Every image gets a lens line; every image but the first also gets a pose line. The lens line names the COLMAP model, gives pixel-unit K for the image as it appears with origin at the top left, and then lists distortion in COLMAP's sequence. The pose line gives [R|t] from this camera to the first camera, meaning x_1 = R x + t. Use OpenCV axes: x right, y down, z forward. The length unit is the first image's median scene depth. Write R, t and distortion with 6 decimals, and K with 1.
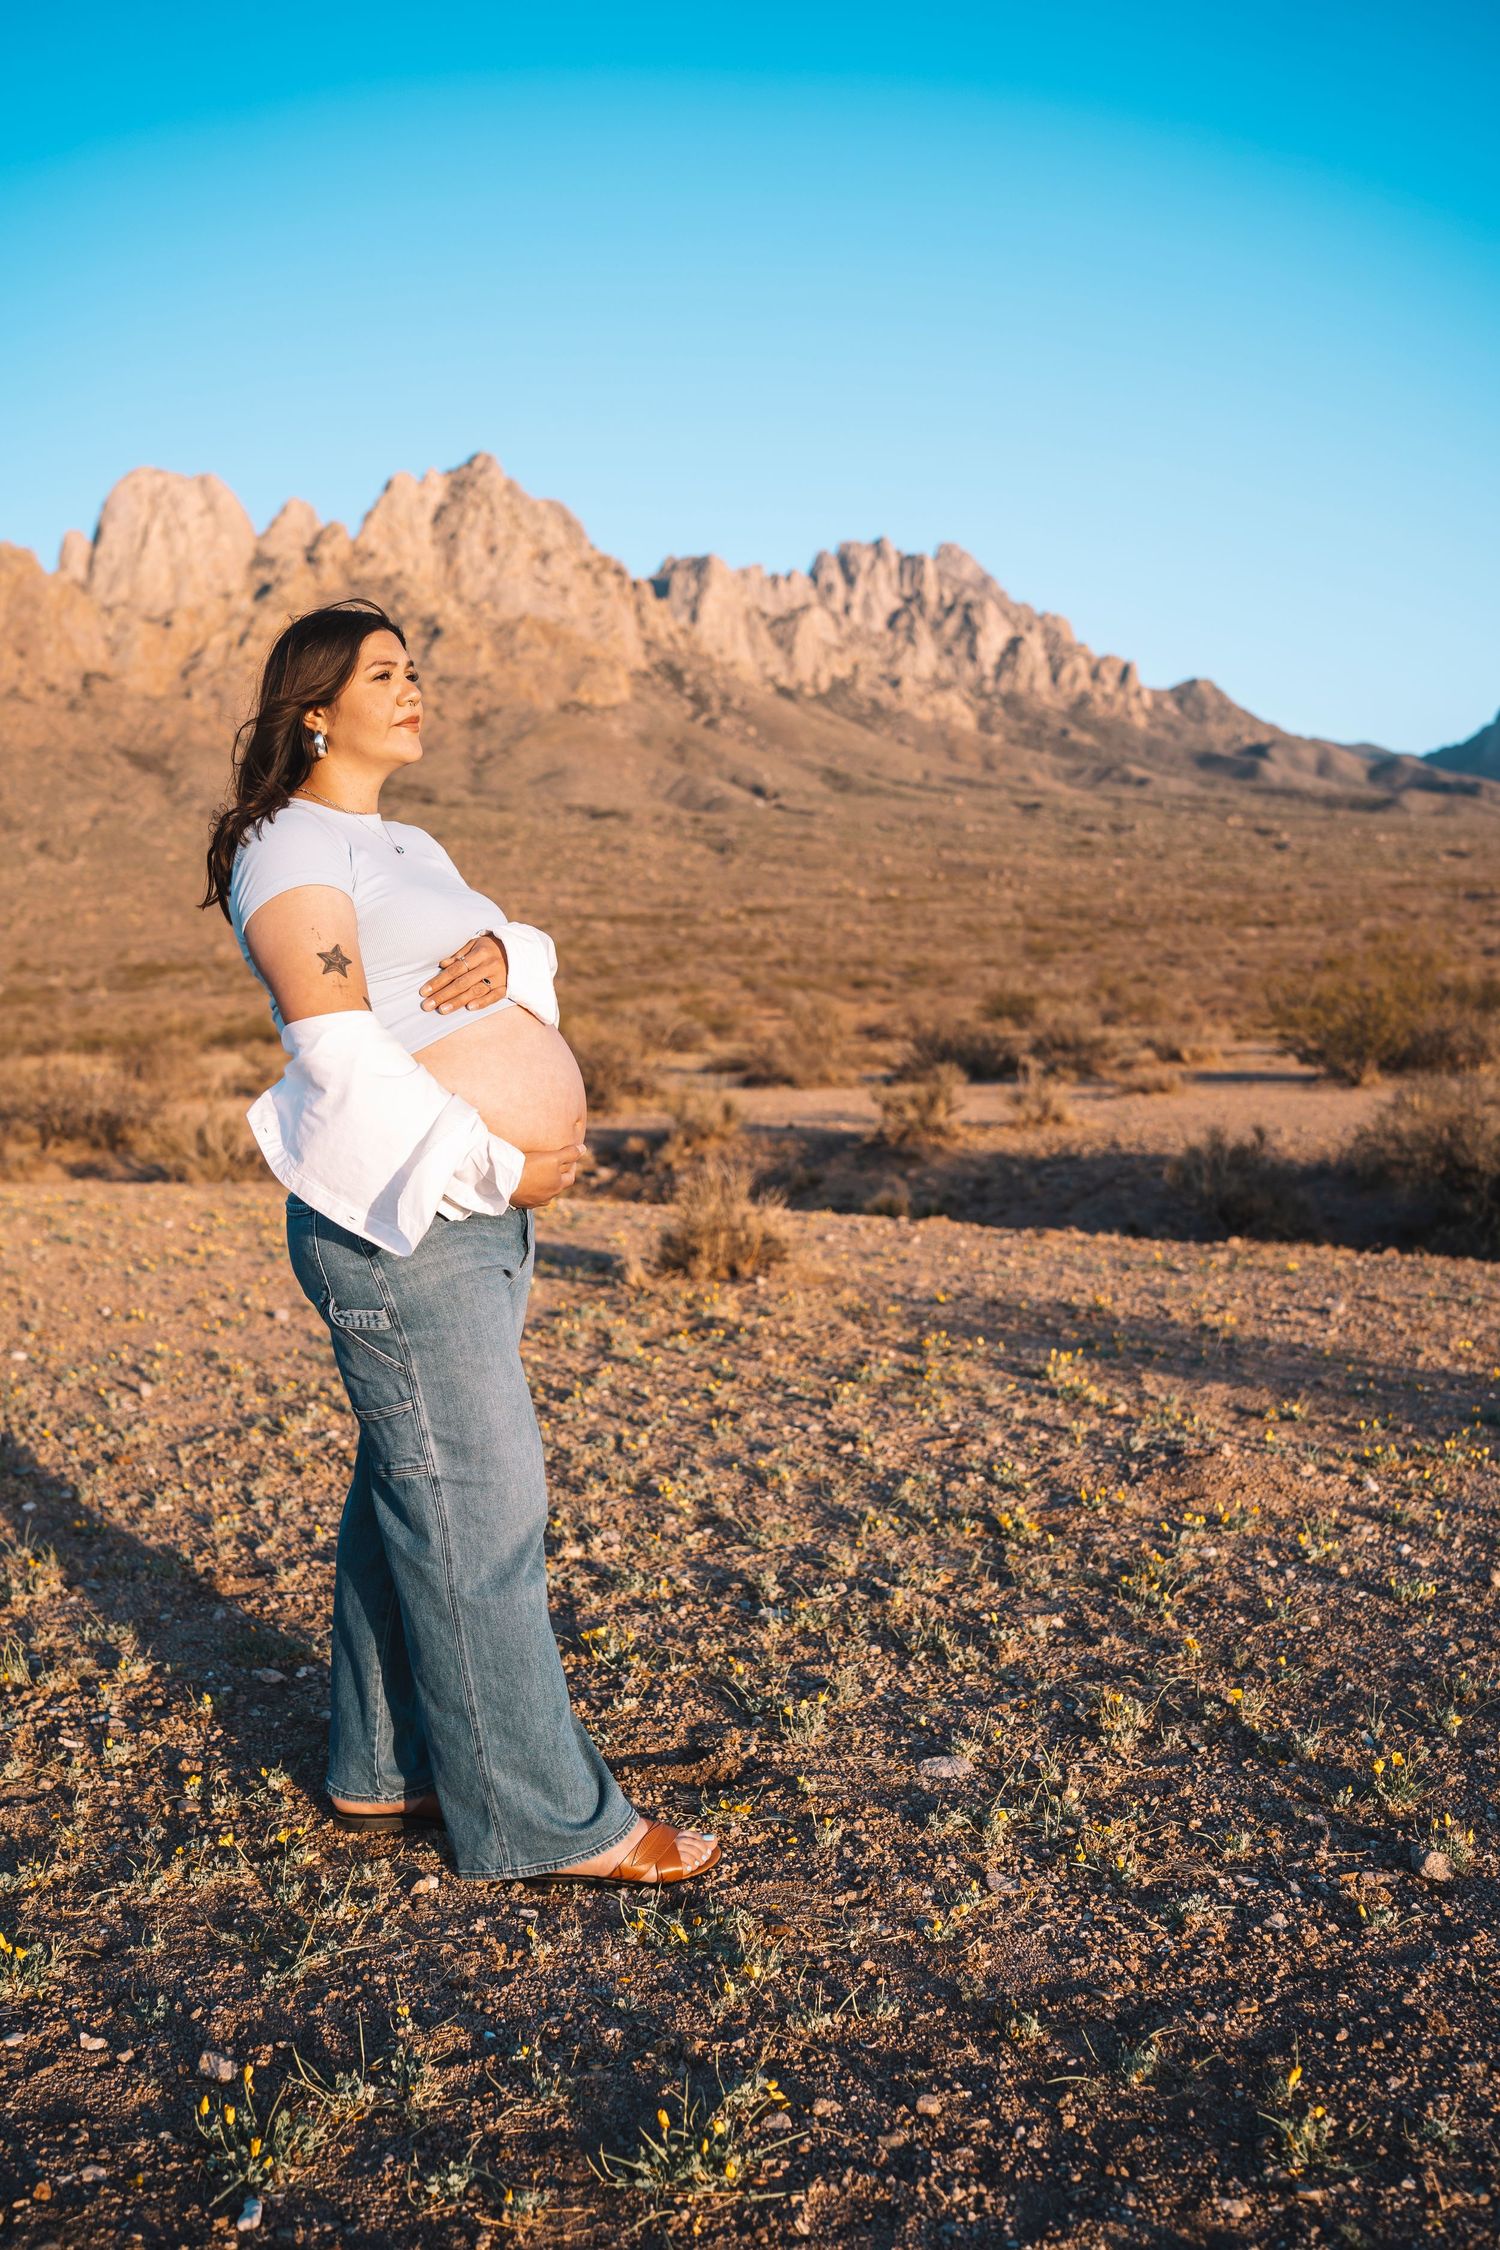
lens RADIAL K [[2188.0, 0, 750.0], [0, 2188.0, 1125.0], [0, 0, 1]] dist [-0.184155, 0.232445]
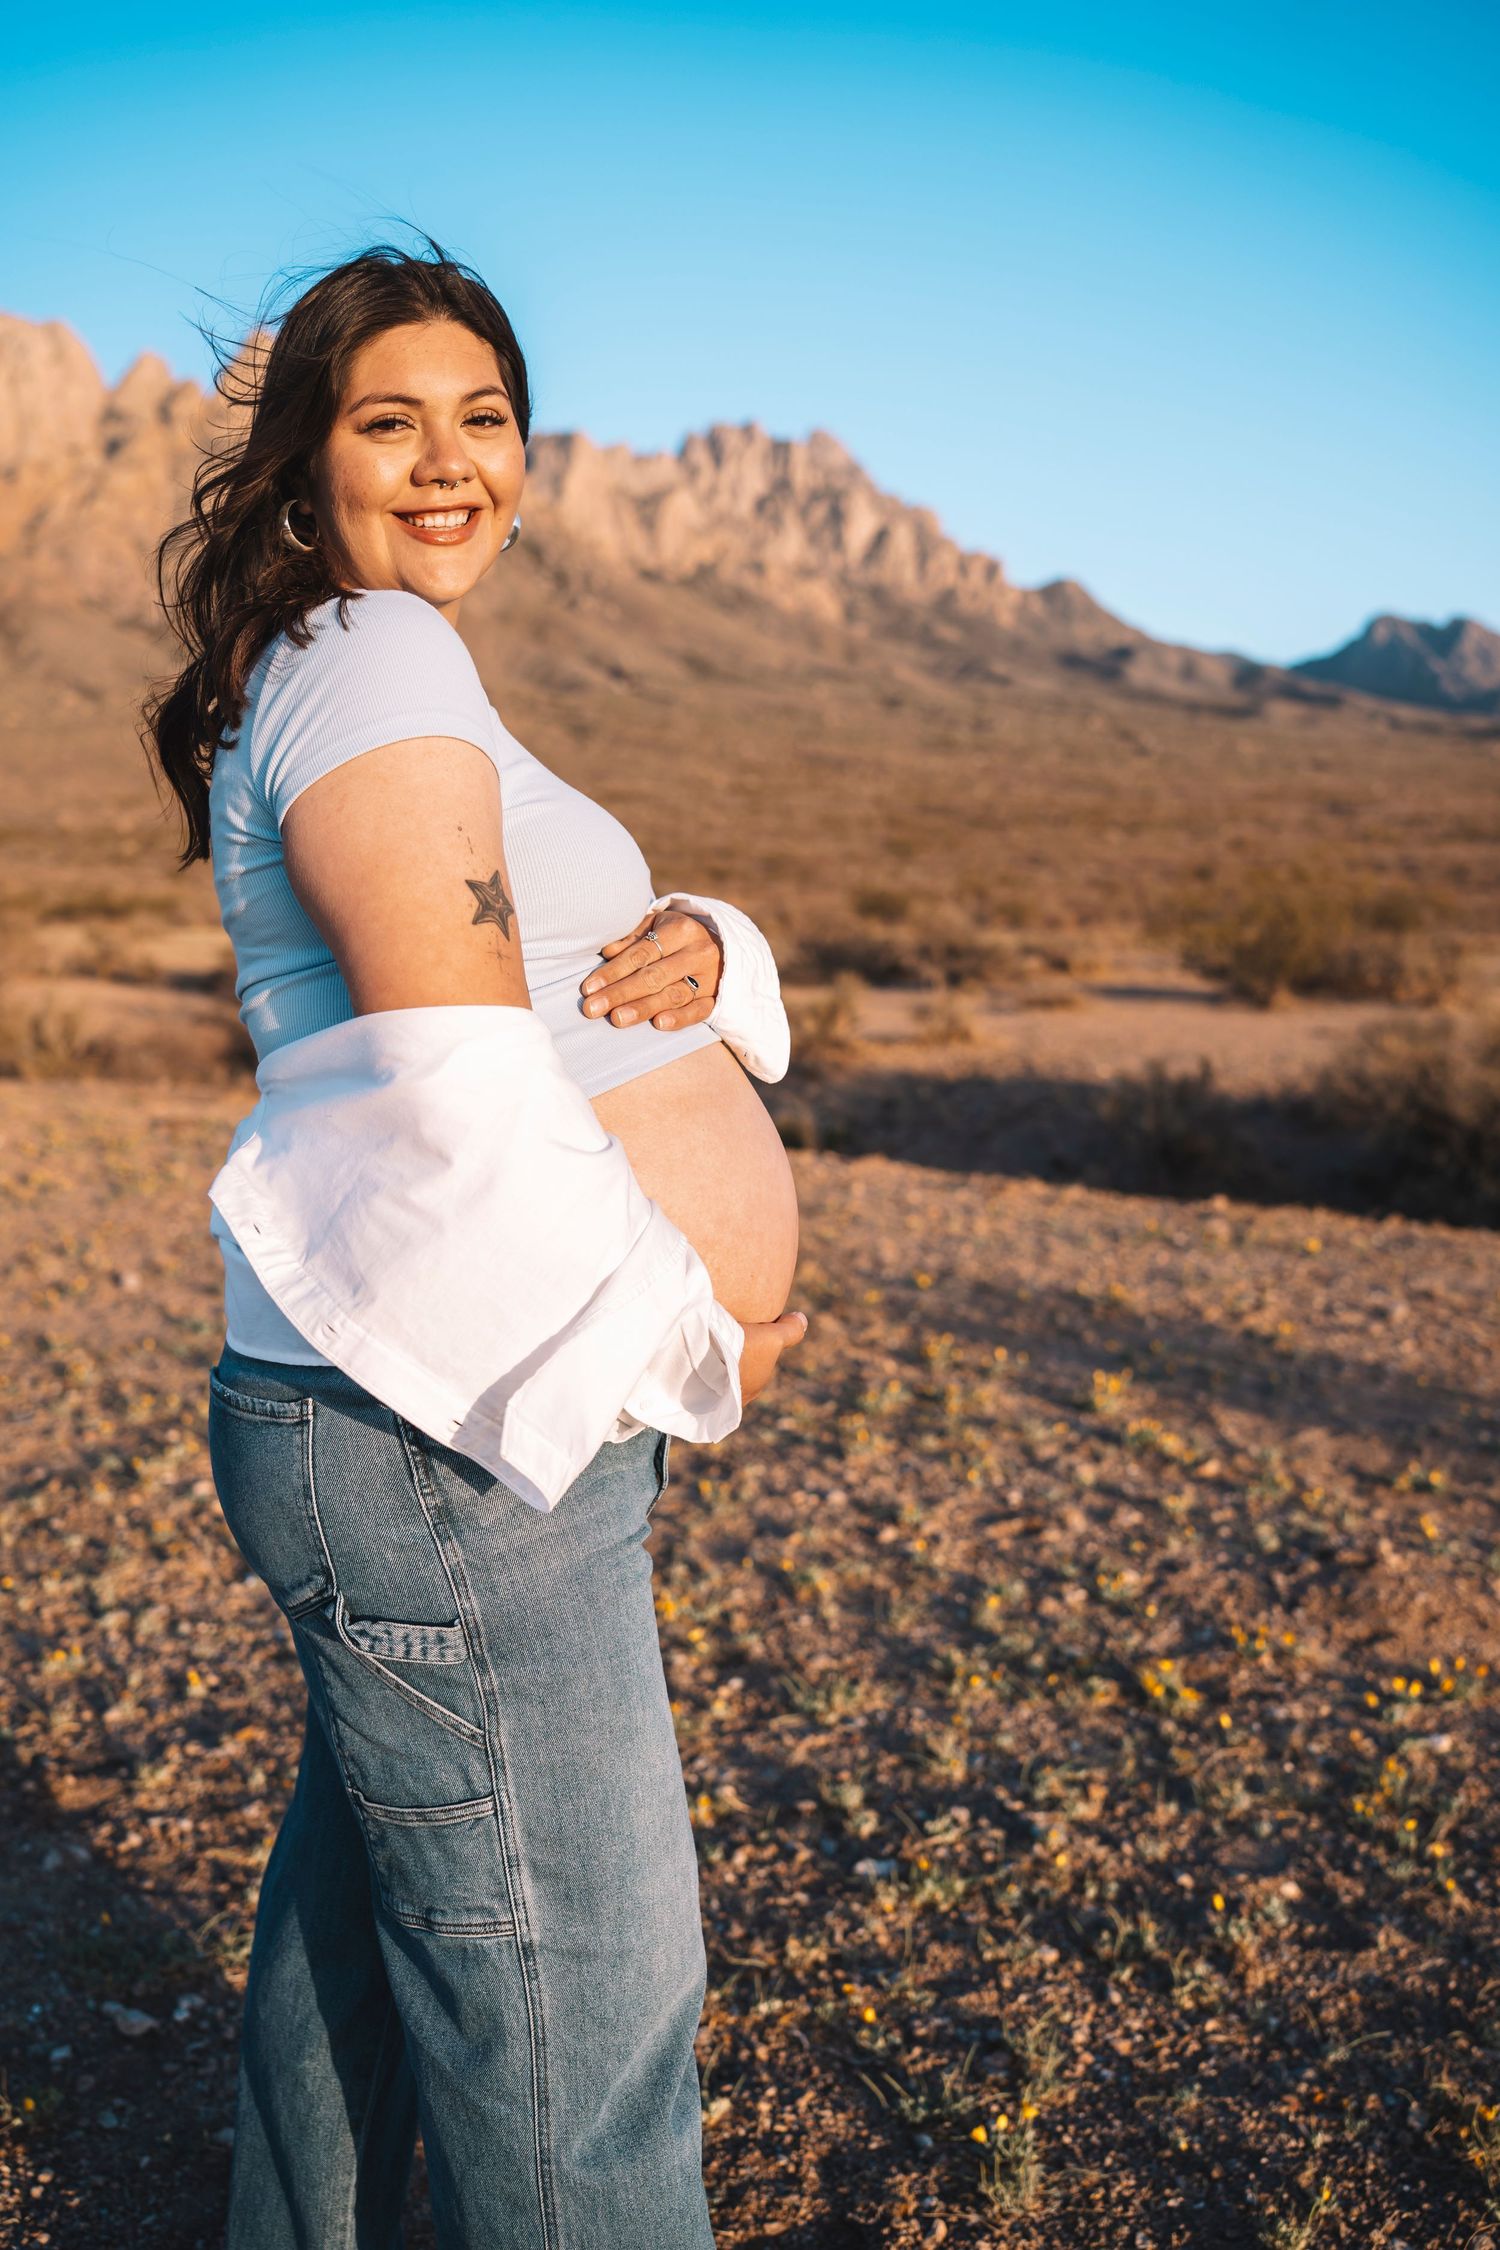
lens RADIAL K [[2203.9, 0, 750.0], [0, 2203.9, 1125.0], [0, 0, 1]] dist [-0.207037, 0.331625]
pose [[0.997105, 0.027630, 0.070840, -0.035740], [-0.031164, 0.998299, 0.049283, -0.017905], [-0.069358, -0.051348, 0.996269, 0.142542]]
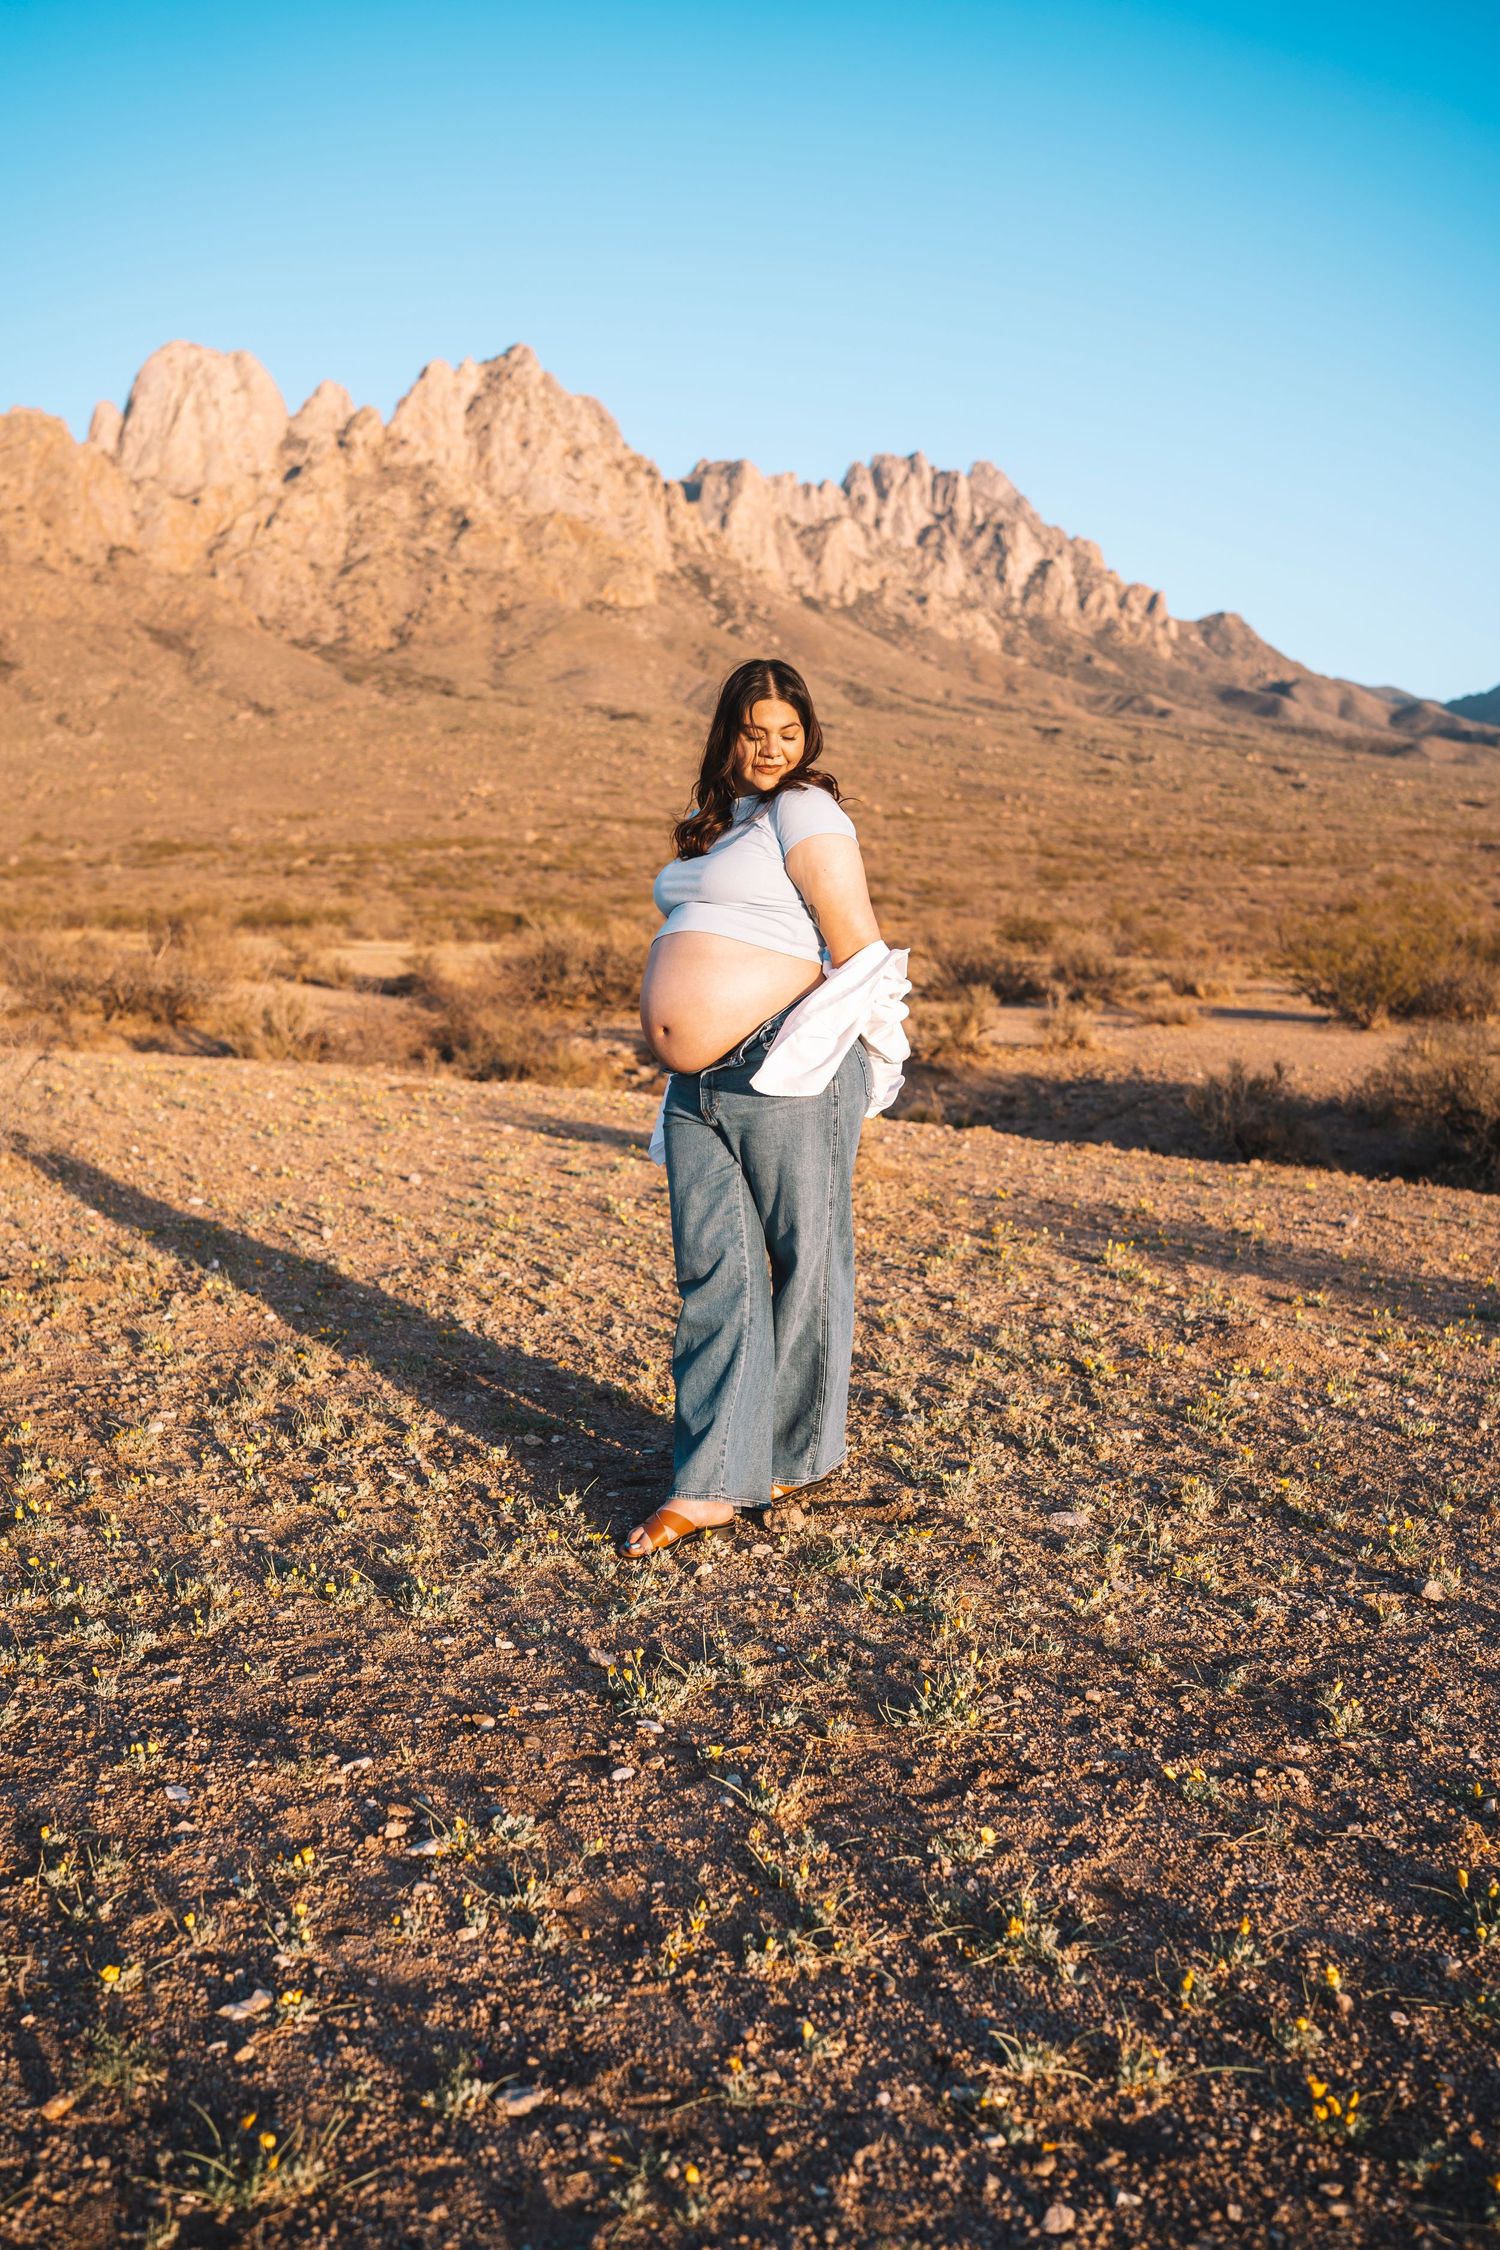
lens RADIAL K [[2188.0, 0, 750.0], [0, 2188.0, 1125.0], [0, 0, 1]] dist [-0.184155, 0.232445]
pose [[0.998508, 0.054559, 0.002075, -0.041152], [-0.054598, 0.997651, 0.041363, 0.003096], [0.000186, -0.041415, 0.999142, -0.111581]]
